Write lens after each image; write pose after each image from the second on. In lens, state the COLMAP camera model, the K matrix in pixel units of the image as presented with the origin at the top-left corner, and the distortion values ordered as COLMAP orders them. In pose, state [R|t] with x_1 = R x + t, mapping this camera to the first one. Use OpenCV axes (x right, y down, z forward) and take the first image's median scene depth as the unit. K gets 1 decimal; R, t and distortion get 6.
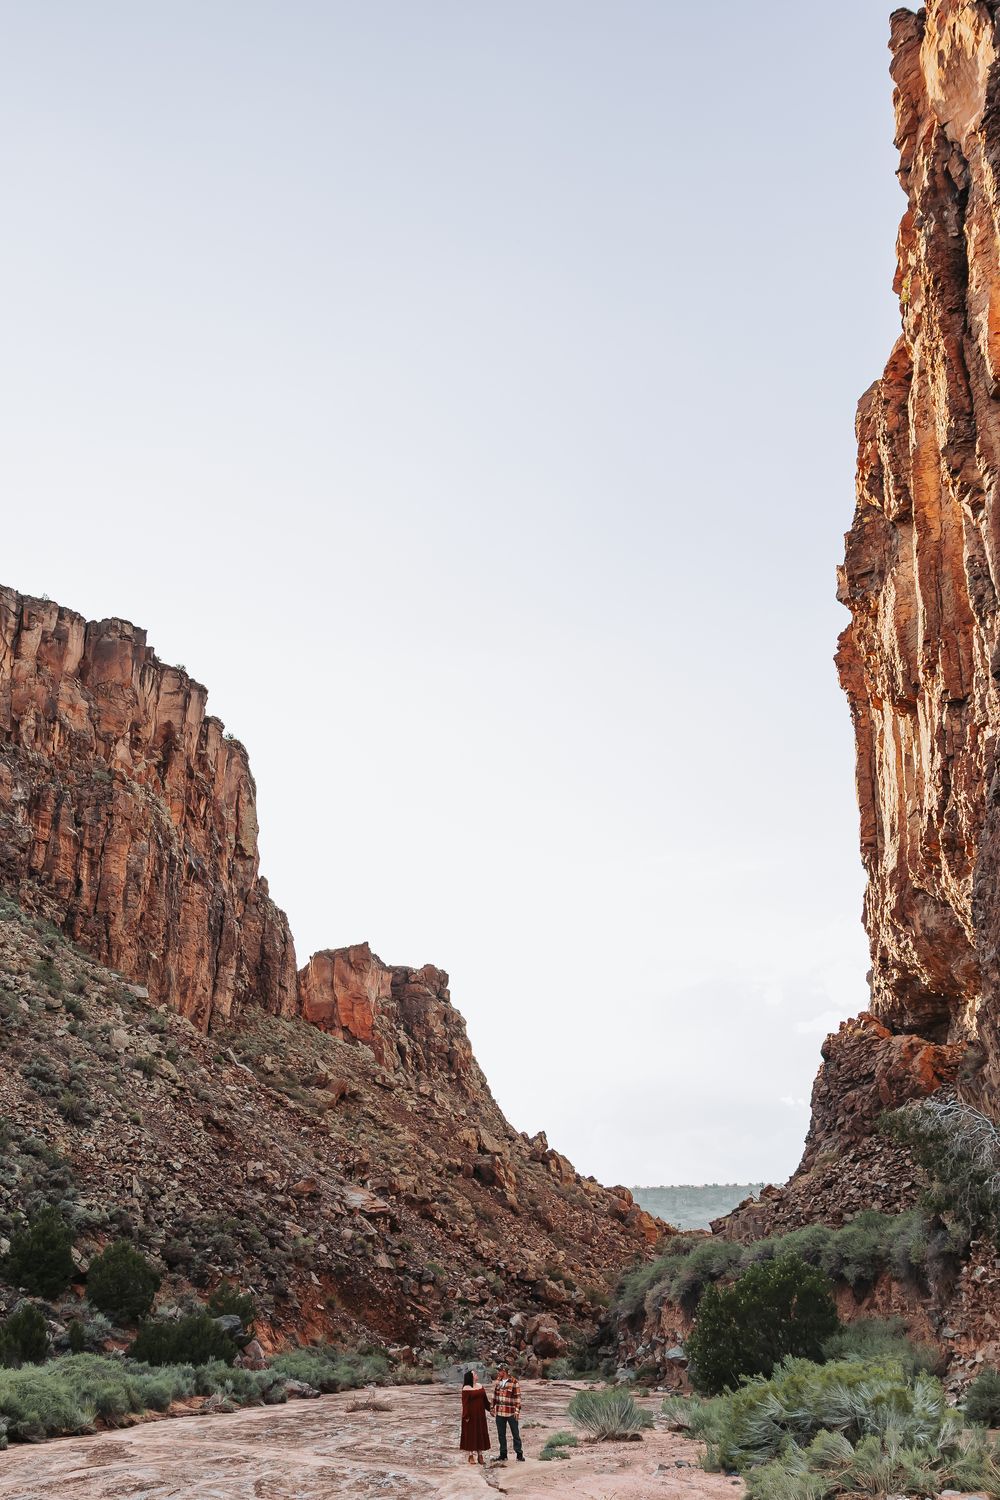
lens RADIAL K [[1522.8, 0, 430.9], [0, 1522.8, 747.7], [0, 0, 1]] dist [0.002183, 0.007383]
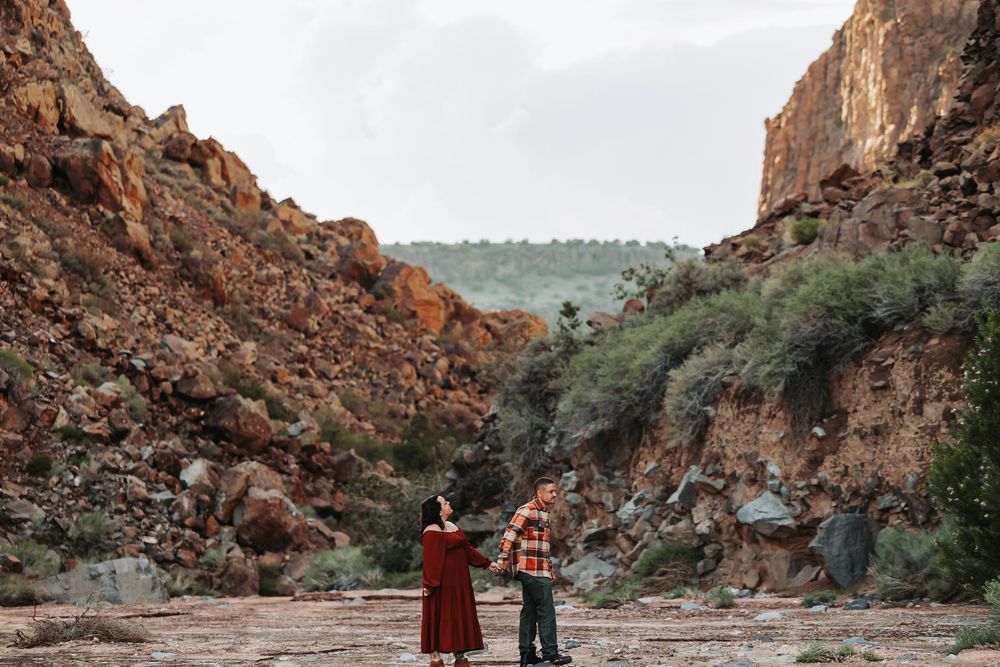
lens RADIAL K [[3272.2, 0, 500.0], [0, 3272.2, 333.5], [0, 0, 1]] dist [-0.013357, -0.364363]
pose [[0.982443, 0.004525, 0.186508, -0.028168], [-0.060622, 0.953199, 0.296205, 0.042725], [-0.176439, -0.302311, 0.936738, 0.092039]]
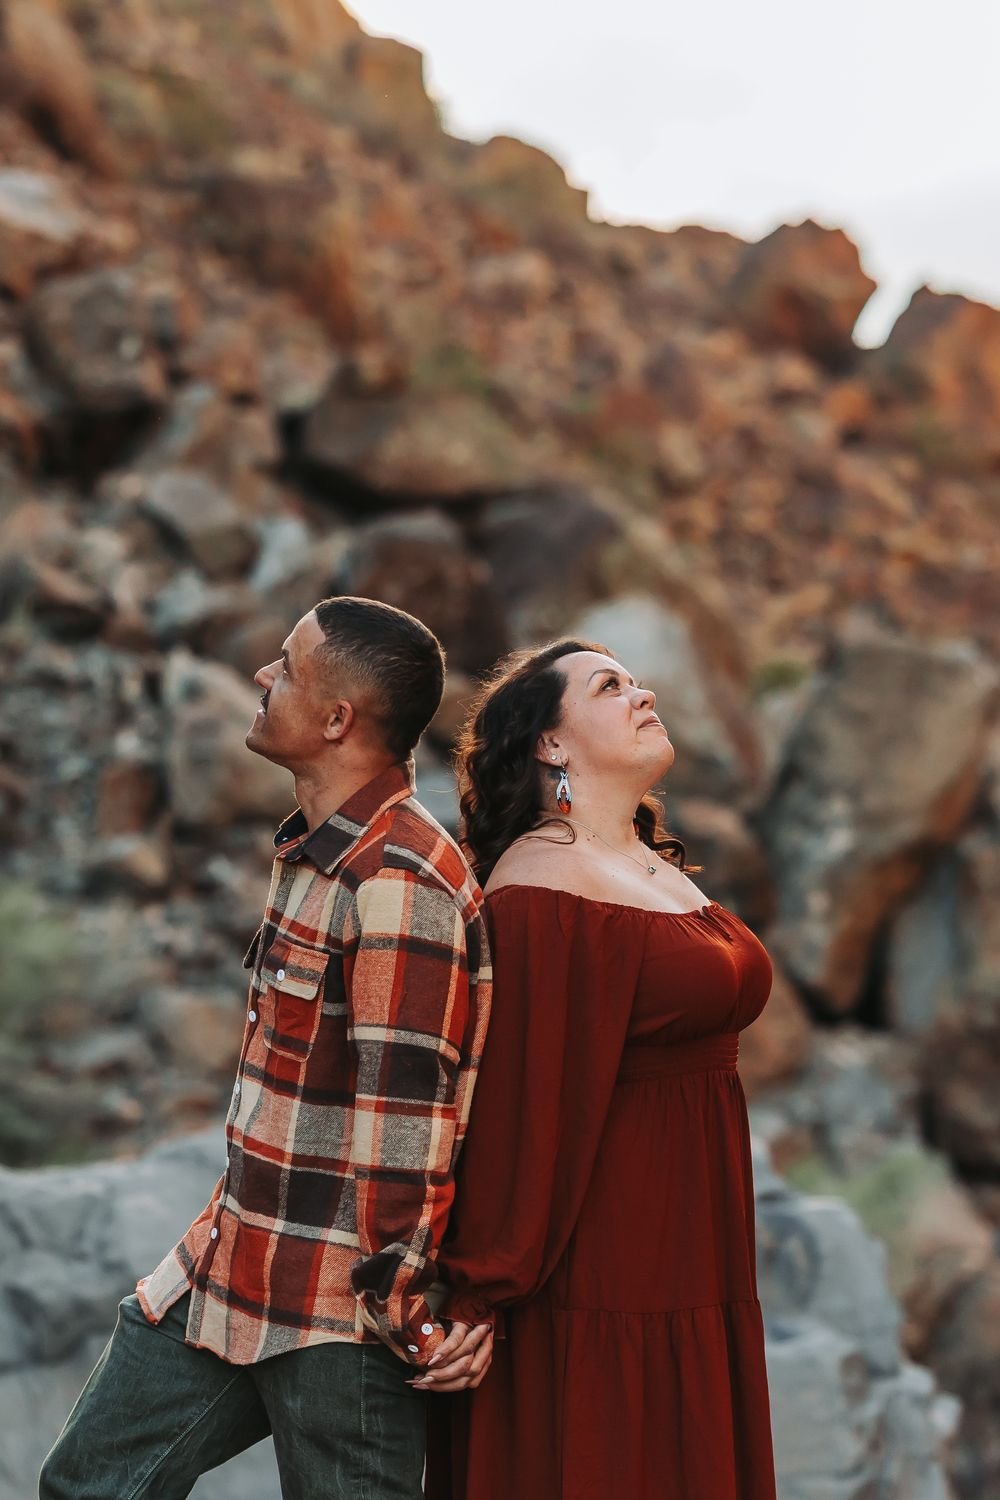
lens RADIAL K [[4908.3, 0, 500.0], [0, 4908.3, 750.0], [0, 0, 1]] dist [-0.013357, -0.364363]
pose [[0.977369, 0.046453, 0.206376, 0.019579], [-0.096063, 0.966661, 0.237357, 0.357502], [-0.188470, -0.251810, 0.949247, 0.874652]]
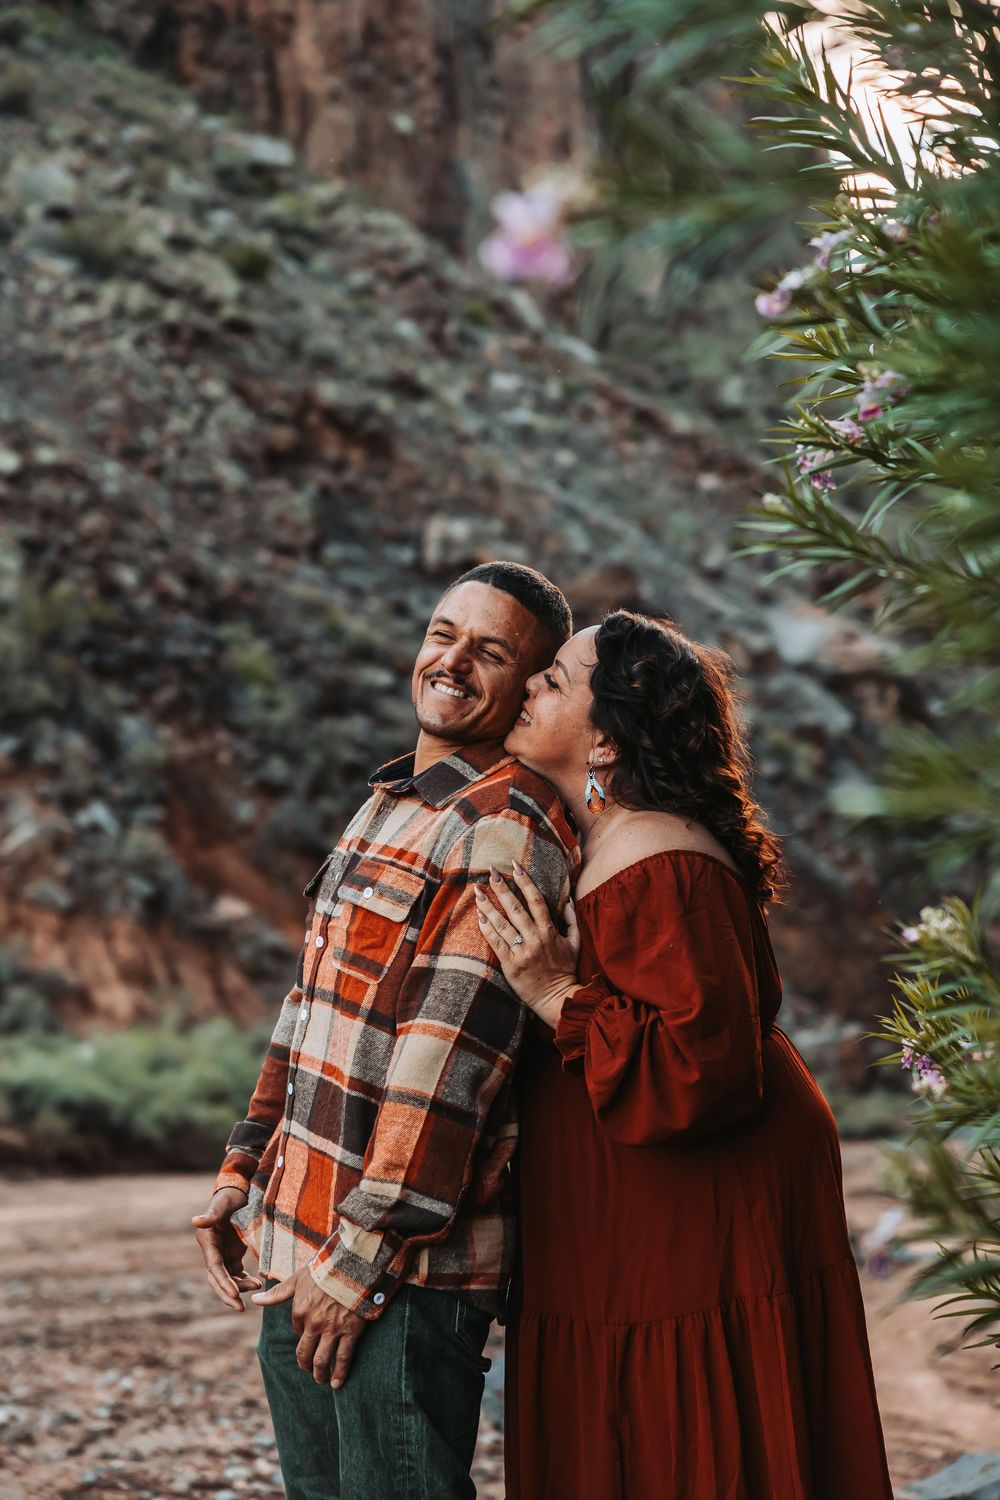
lens RADIAL K [[2905.2, 0, 500.0], [0, 2905.2, 750.0], [0, 0, 1]] dist [0.067566, -0.365261]
pose [[0.960782, -0.025349, -0.276146, 0.056925], [0.097111, 0.963512, 0.249429, 0.128151], [0.259747, -0.266463, 0.928186, 0.311517]]
